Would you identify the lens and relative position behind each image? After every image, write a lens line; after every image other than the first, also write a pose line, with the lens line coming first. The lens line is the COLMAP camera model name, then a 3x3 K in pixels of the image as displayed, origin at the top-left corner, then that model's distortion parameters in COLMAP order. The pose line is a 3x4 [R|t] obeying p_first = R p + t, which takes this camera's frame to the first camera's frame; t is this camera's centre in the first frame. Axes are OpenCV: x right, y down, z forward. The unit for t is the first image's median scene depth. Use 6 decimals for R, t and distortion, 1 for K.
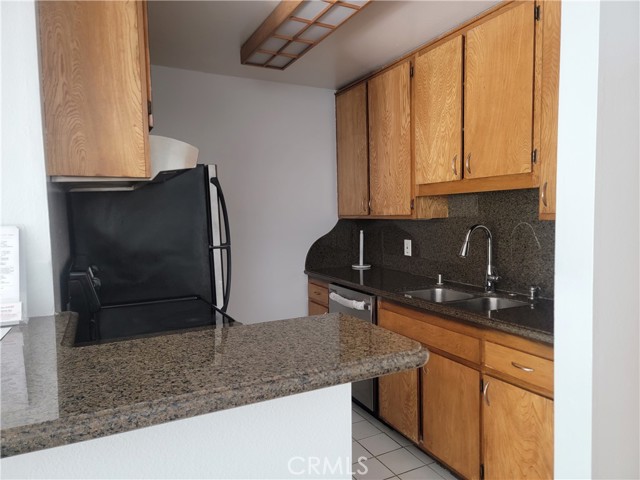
lens RADIAL K [[450.8, 0, 333.6], [0, 450.8, 250.9], [0, 0, 1]] dist [0.060875, -0.002570]
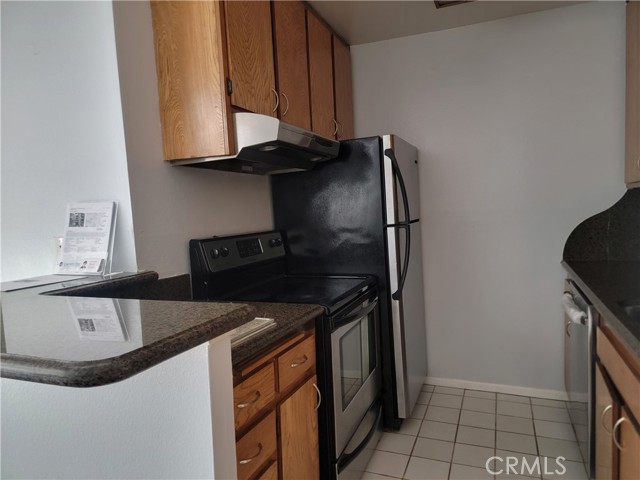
lens RADIAL K [[449.3, 0, 331.0], [0, 449.3, 251.3], [0, 0, 1]] dist [0.091858, -0.000836]
pose [[0.660325, 0.061595, -0.748450, 0.347490], [-0.032570, 0.998042, 0.053400, -0.000573], [0.750273, -0.010884, 0.661038, 0.297127]]
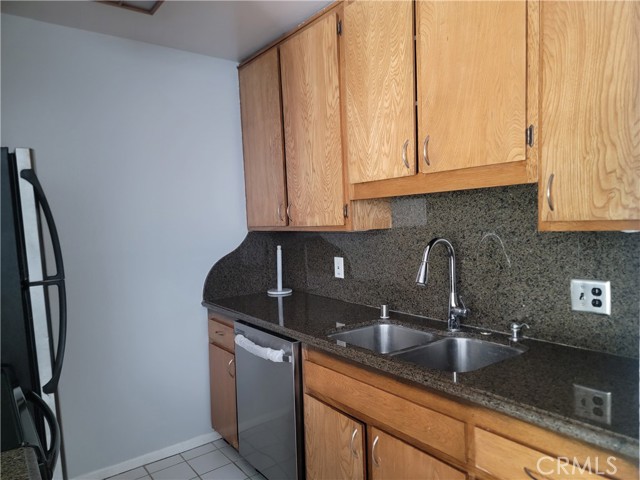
lens RADIAL K [[450.8, 0, 333.6], [0, 450.8, 250.9], [0, 0, 1]] dist [0.060875, -0.002570]
pose [[0.985103, -0.025580, 0.170052, 0.032126], [0.029064, 0.999415, -0.018026, -0.028370], [-0.169492, 0.022699, 0.985270, 0.312132]]
